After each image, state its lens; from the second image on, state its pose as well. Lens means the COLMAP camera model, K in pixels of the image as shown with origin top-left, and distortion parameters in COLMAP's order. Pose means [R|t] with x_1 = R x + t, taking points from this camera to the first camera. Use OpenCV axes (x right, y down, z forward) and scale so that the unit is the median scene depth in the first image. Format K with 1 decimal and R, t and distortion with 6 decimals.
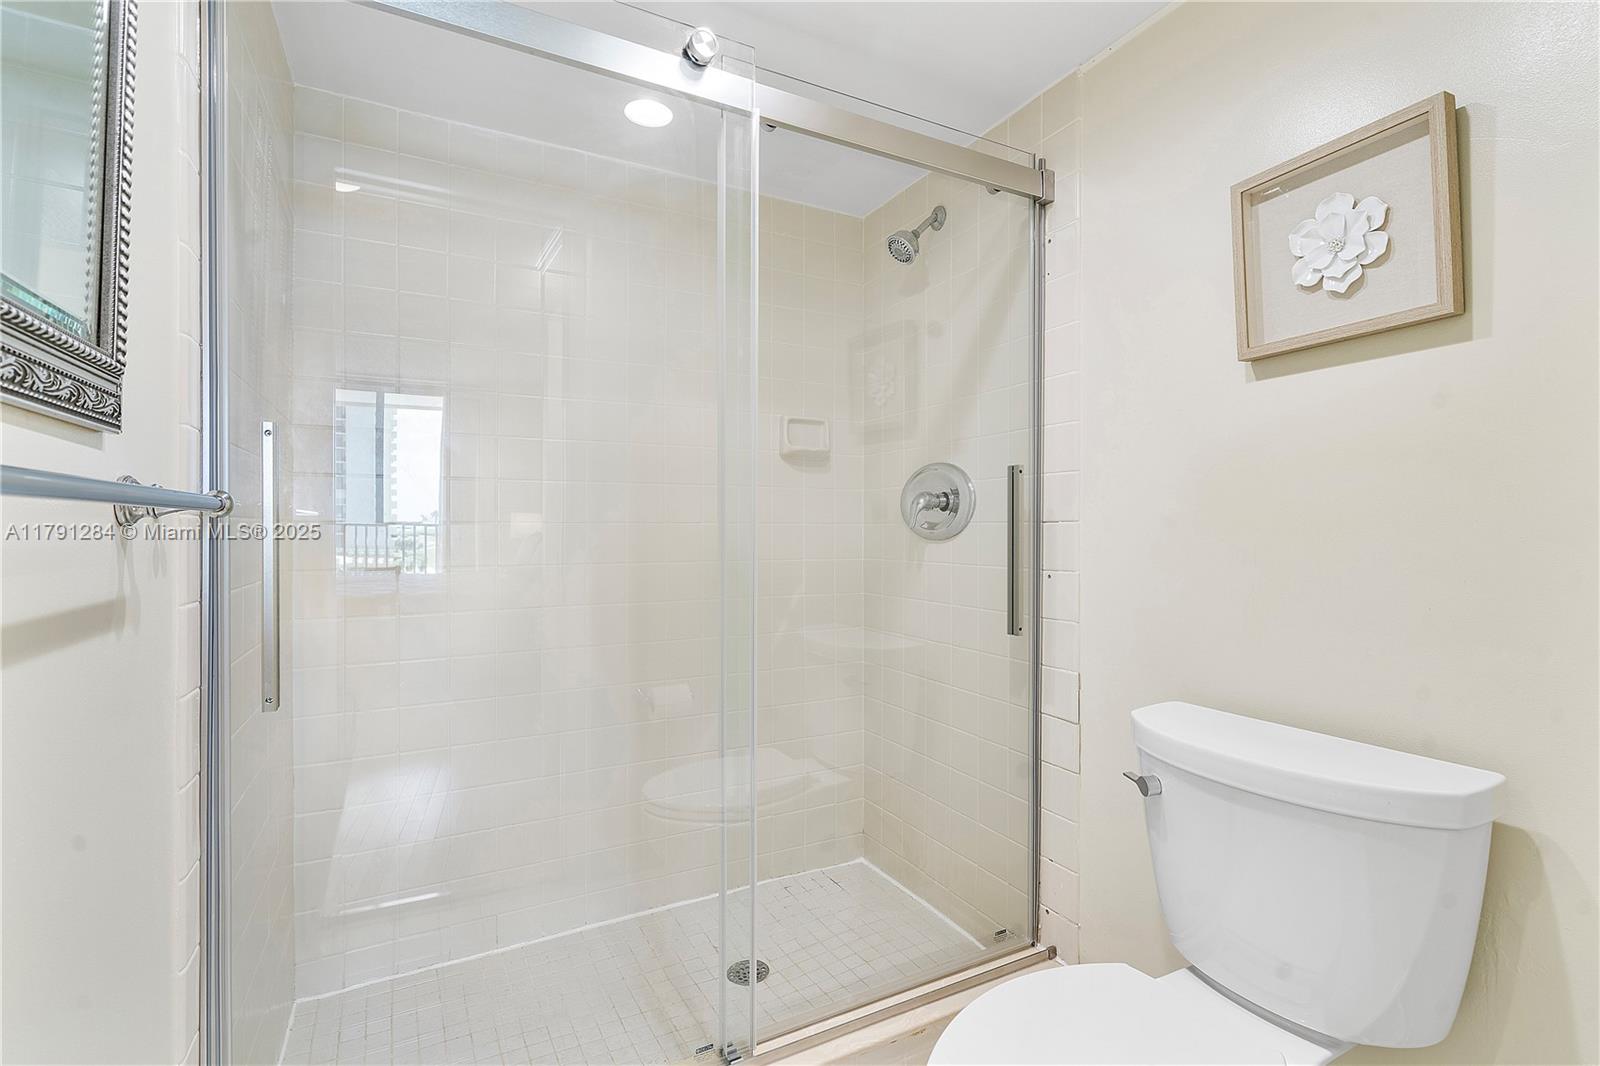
lens RADIAL K [[753.6, 0, 801.3], [0, 753.6, 530.4], [0, 0, 1]] dist [0.000527, 0.002673]
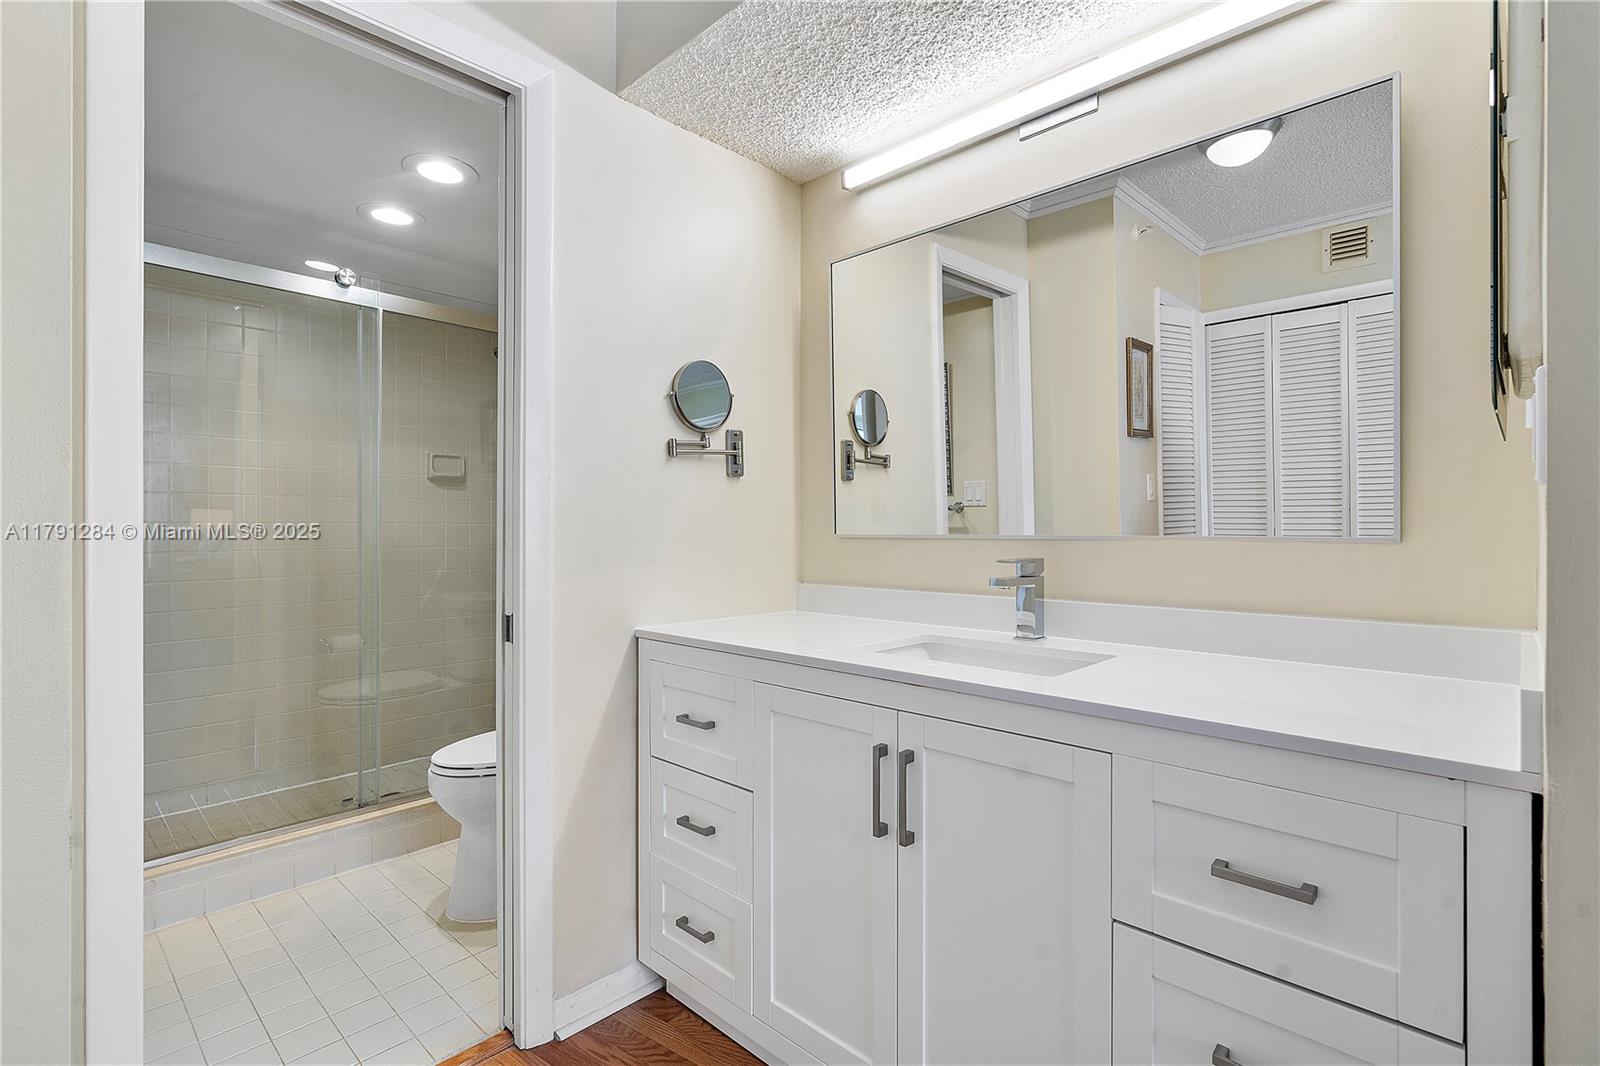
lens RADIAL K [[753.6, 0, 795.6], [0, 753.6, 531.9], [0, 0, 1]] dist [0.000527, 0.002673]
pose [[0.948780, 0.003764, 0.315915, 0.196750], [-0.003184, 0.999992, -0.002354, 0.008377], [-0.315921, 0.001227, 0.948785, -0.673020]]
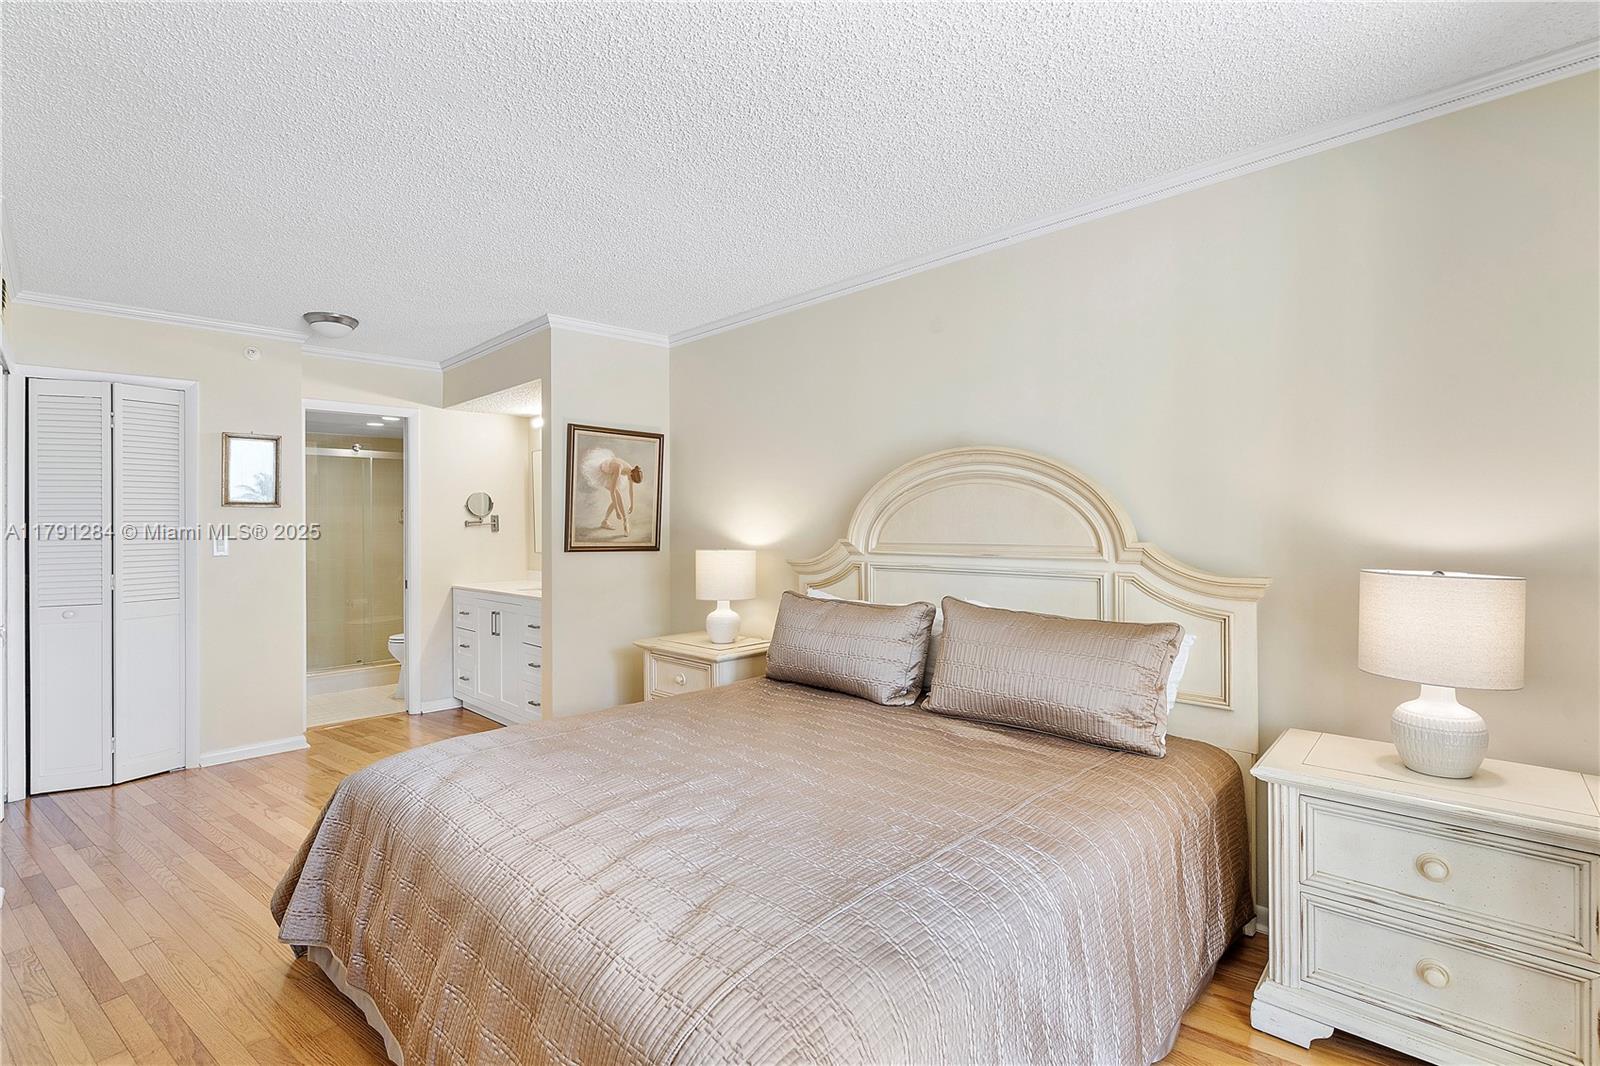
lens RADIAL K [[753.6, 0, 801.3], [0, 753.6, 527.4], [0, 0, 1]] dist [0.000527, 0.002673]
pose [[0.954612, -0.001084, 0.297849, 0.617130], [0.002159, 0.999992, -0.003281, -0.060767], [-0.297843, 0.003775, 0.954607, -2.401266]]
